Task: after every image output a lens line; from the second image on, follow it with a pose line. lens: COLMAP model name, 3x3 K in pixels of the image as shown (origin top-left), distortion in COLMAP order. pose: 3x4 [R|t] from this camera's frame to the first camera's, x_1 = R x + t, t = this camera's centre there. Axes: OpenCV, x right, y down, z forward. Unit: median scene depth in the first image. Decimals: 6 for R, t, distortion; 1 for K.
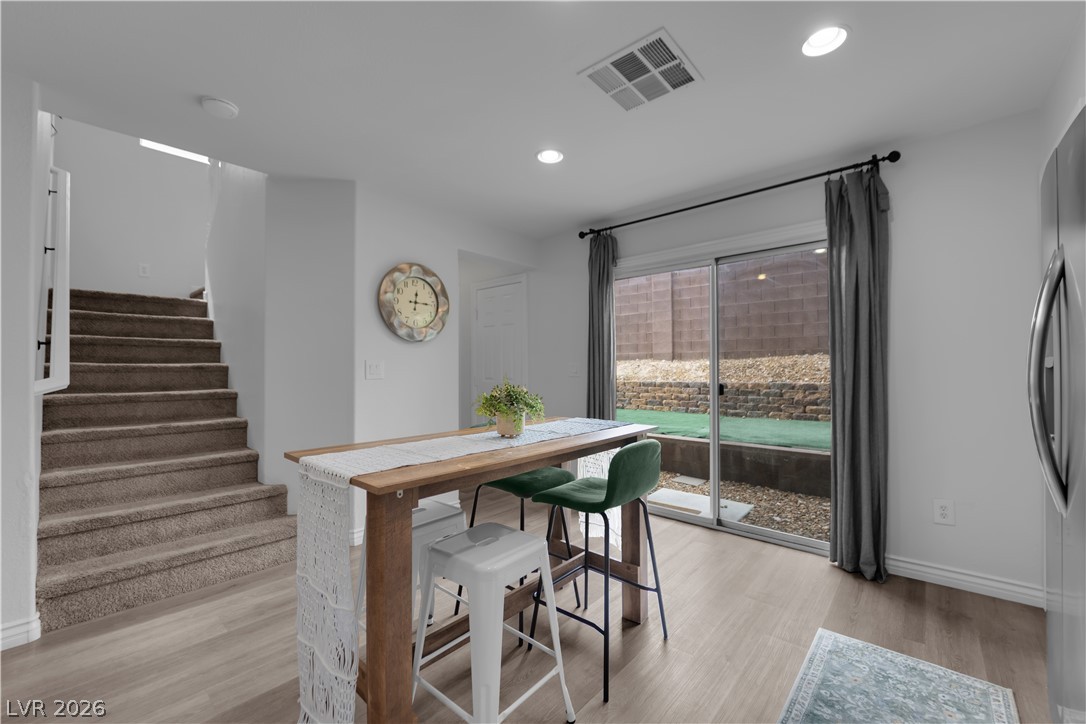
lens RADIAL K [[436.8, 0, 543.0], [0, 436.8, 362.0], [0, 0, 1]] dist [-0.008328, -0.005530]
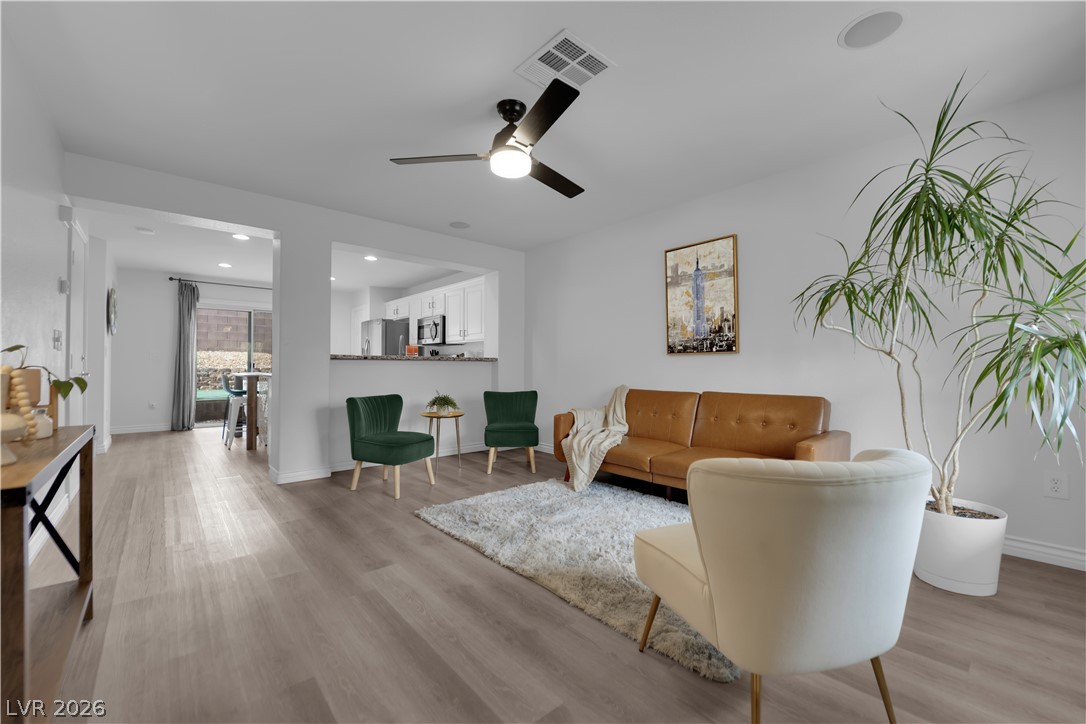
lens RADIAL K [[436.8, 0, 543.0], [0, 436.8, 362.0], [0, 0, 1]] dist [-0.008328, -0.005530]
pose [[0.125984, 0.015290, 0.991914, -0.933336], [-0.017596, 0.999758, -0.013176, 0.025490], [-0.991876, -0.015794, 0.126223, -0.458120]]
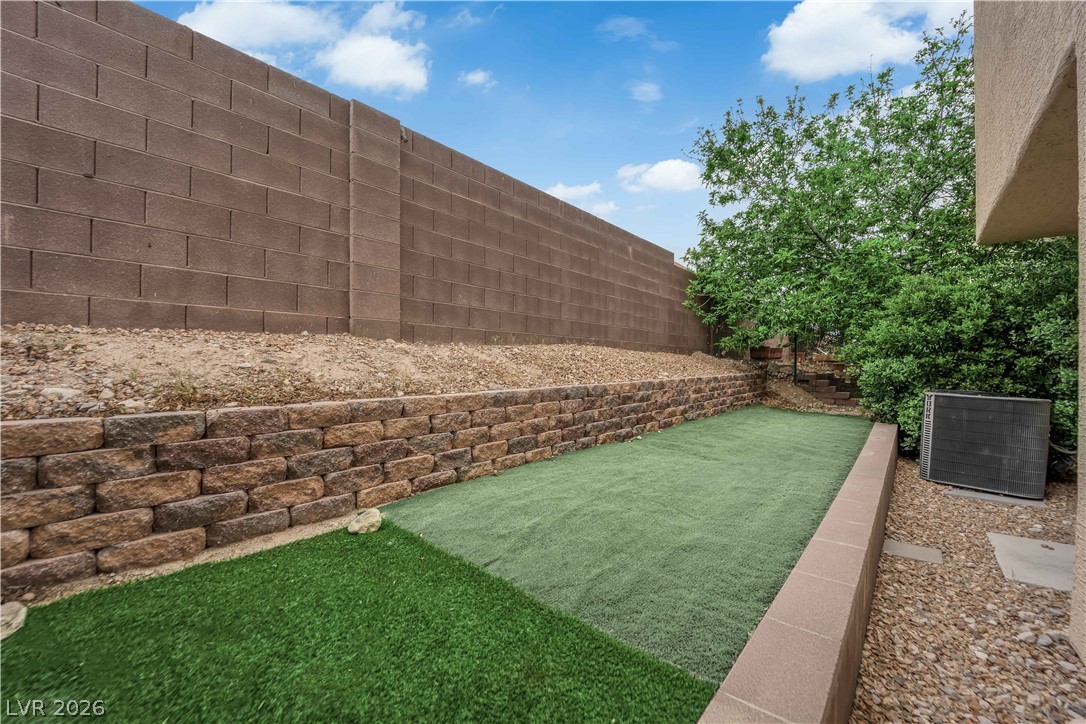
lens RADIAL K [[436.8, 0, 543.0], [0, 436.8, 362.0], [0, 0, 1]] dist [-0.008328, -0.005530]
pose [[-0.015118, 0.009890, 0.999837, -0.181699], [-0.015799, 0.999824, -0.010129, 0.027050], [-0.999761, -0.015950, -0.014959, 1.229527]]
